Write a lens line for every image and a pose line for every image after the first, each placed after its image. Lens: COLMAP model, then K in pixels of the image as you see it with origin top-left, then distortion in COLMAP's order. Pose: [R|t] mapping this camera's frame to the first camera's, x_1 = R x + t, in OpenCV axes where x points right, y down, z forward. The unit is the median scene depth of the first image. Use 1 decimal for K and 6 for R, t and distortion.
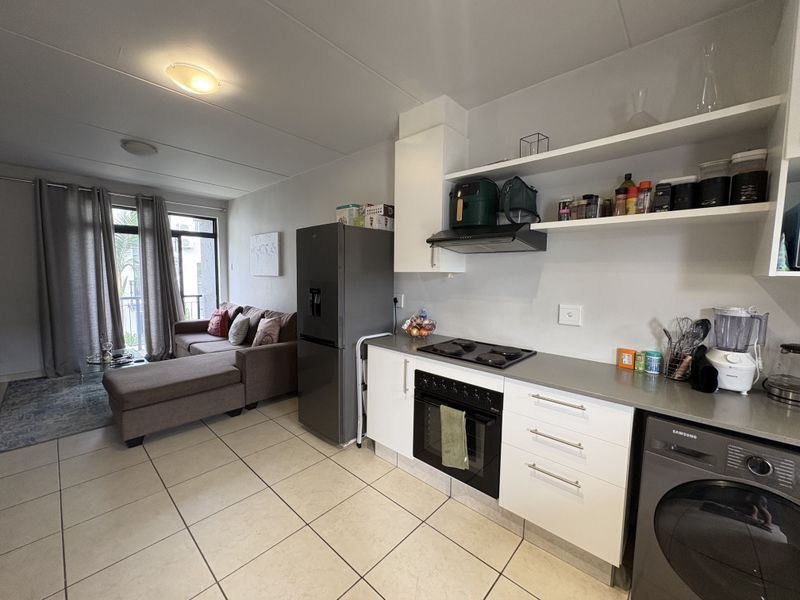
lens RADIAL K [[318.9, 0, 400.0], [0, 318.9, 300.0], [0, 0, 1]] dist [-0.000608, -0.000115]
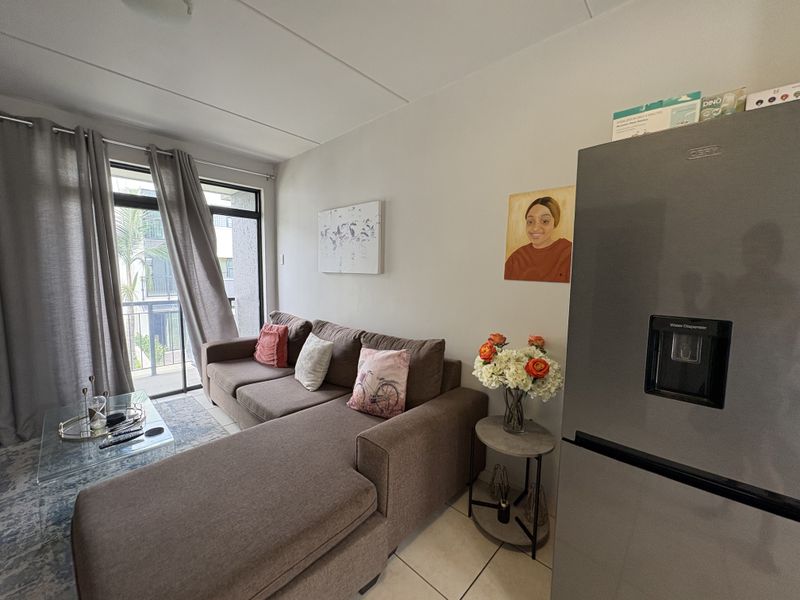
lens RADIAL K [[318.9, 0, 400.0], [0, 318.9, 300.0], [0, 0, 1]] dist [-0.000608, -0.000115]
pose [[0.999749, 0.003656, -0.022098, -0.345946], [-0.003382, 0.999917, 0.012450, -0.035204], [0.022142, -0.012372, 0.999678, 0.417575]]
